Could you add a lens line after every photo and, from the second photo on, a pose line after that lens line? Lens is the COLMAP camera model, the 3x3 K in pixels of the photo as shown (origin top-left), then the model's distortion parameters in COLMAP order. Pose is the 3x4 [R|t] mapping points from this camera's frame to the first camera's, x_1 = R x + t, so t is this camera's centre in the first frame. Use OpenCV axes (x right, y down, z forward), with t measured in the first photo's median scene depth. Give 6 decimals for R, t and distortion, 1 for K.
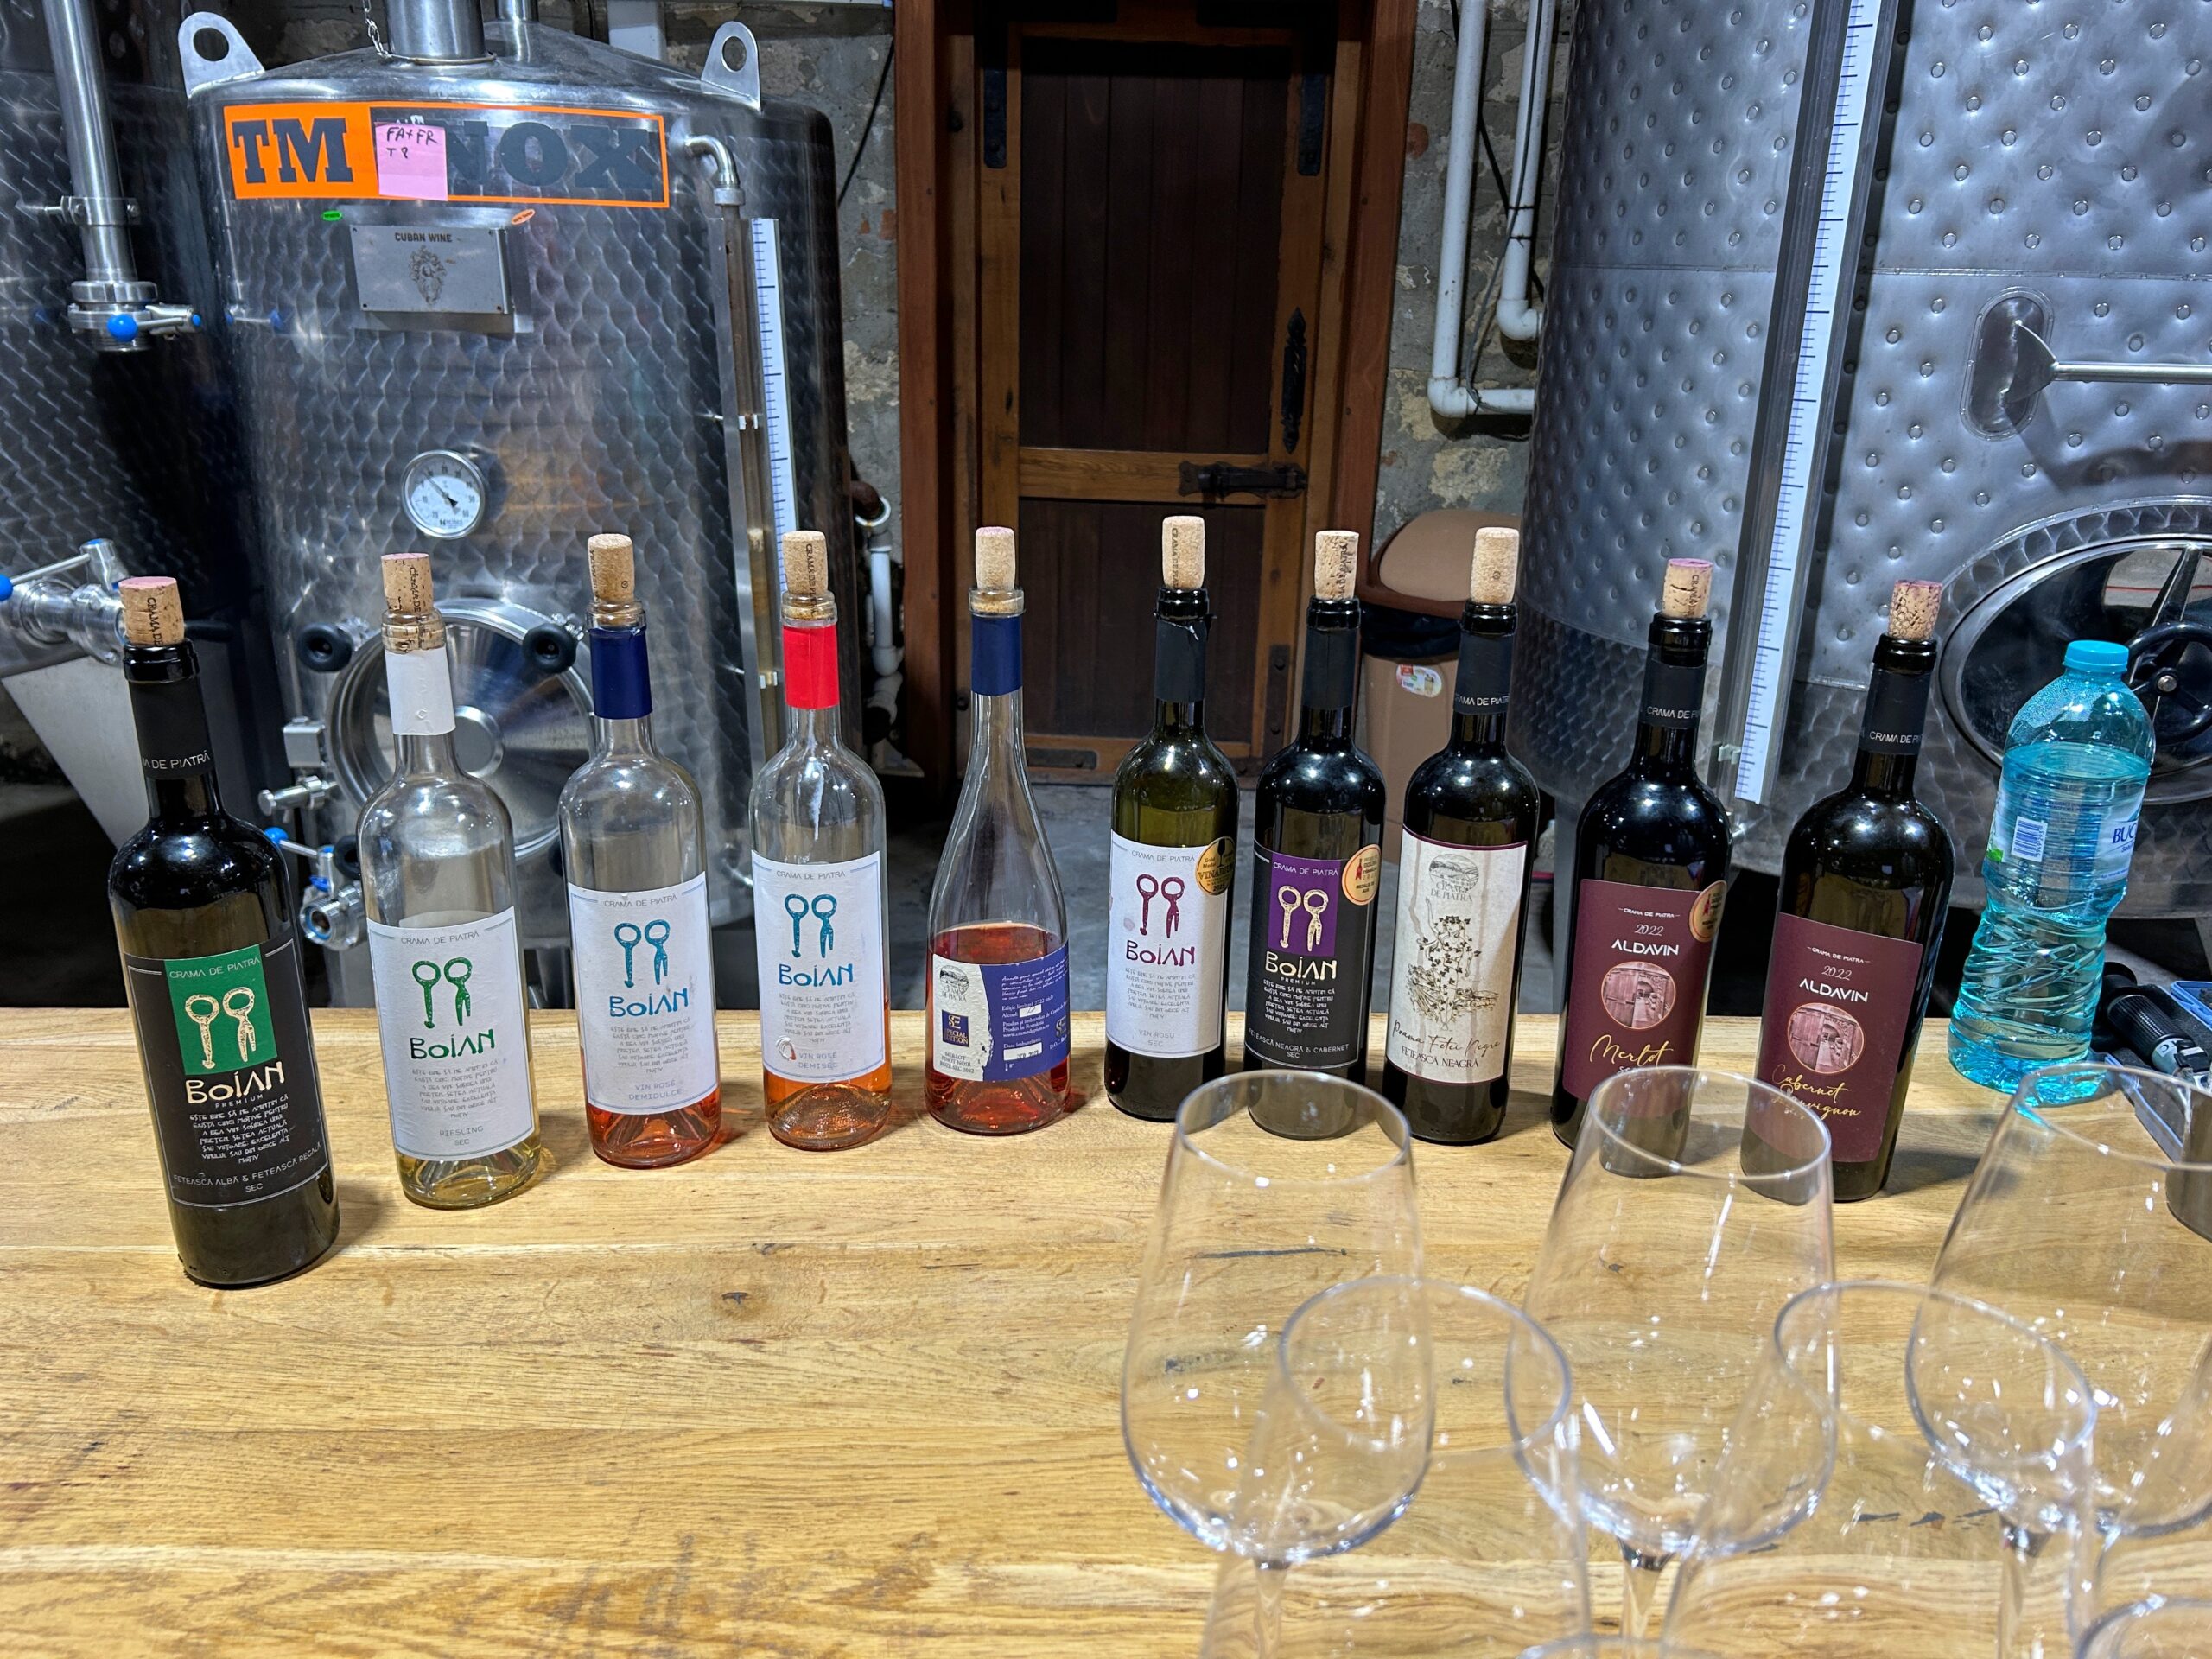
lens RADIAL K [[1686.2, 0, 1106.0], [0, 1686.2, 829.5], [0, 0, 1]] dist [0.007991, -0.000075]
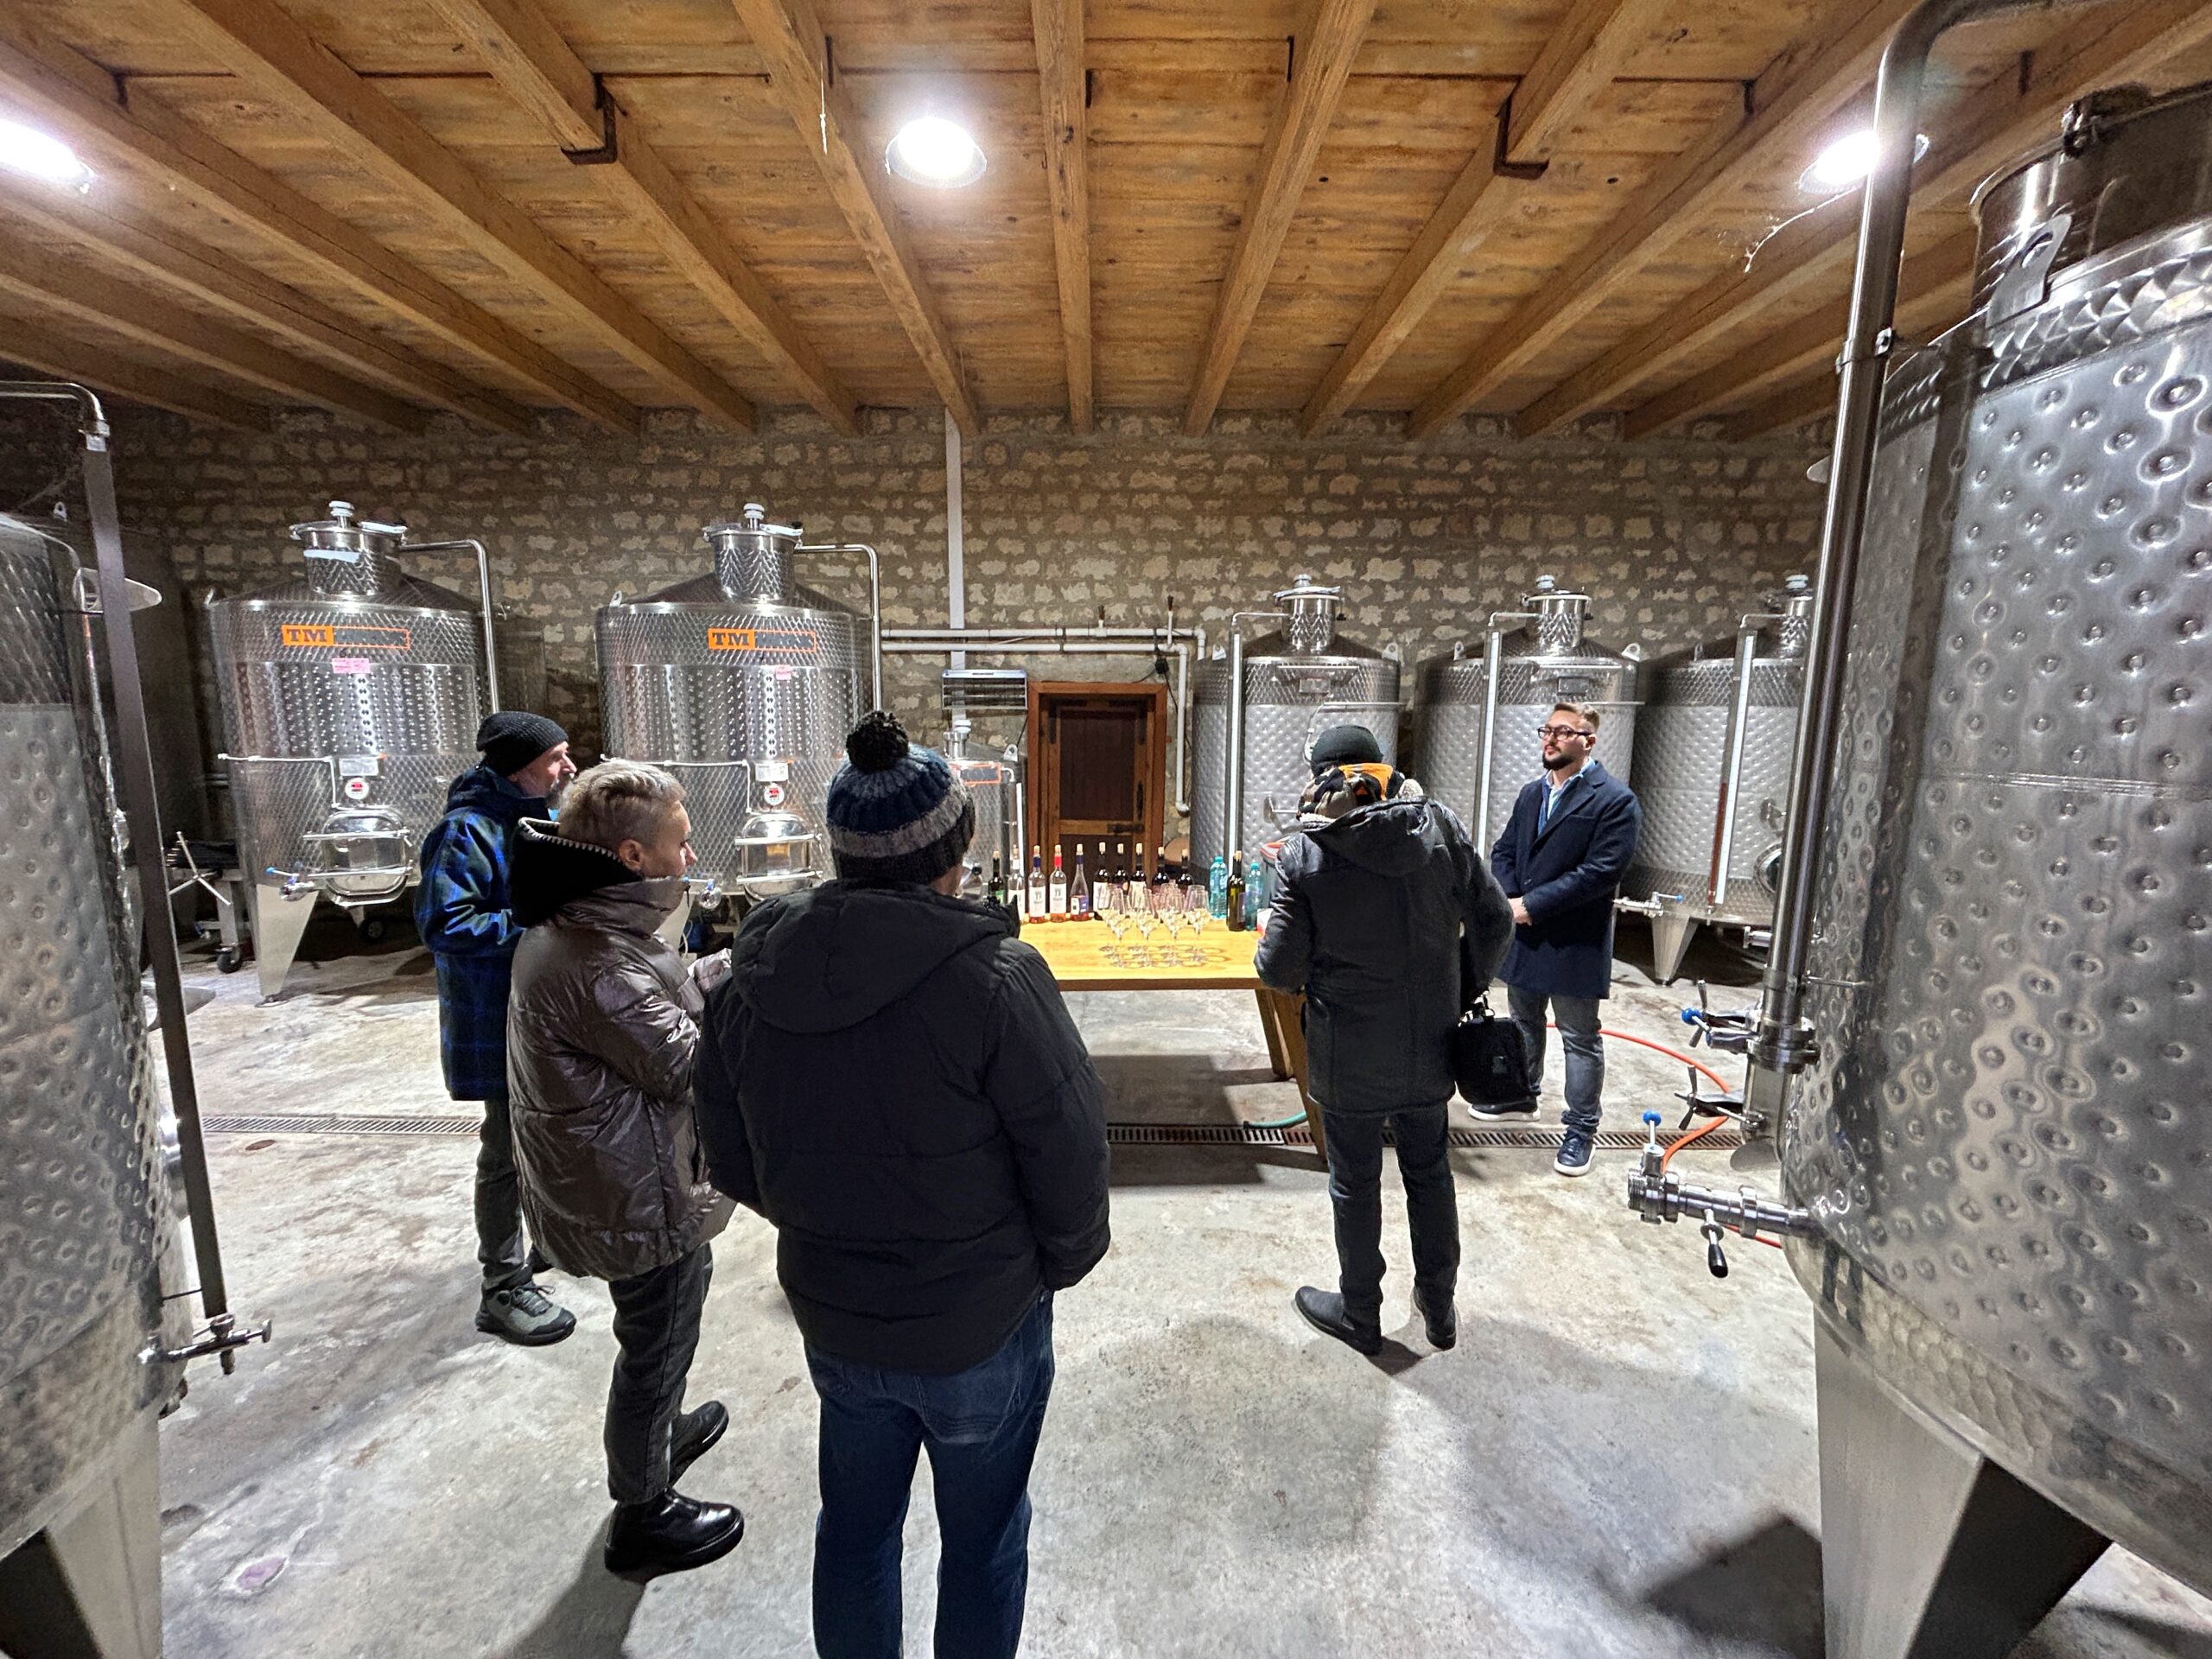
lens RADIAL K [[882.2, 0, 1106.0], [0, 882.2, 829.5], [0, 0, 1]] dist [0.001238, 0.000027]
pose [[0.999334, -0.011814, 0.034527, -0.040820], [0.018154, 0.981704, -0.189548, 0.269748], [-0.031656, 0.190049, 0.981264, -1.538631]]
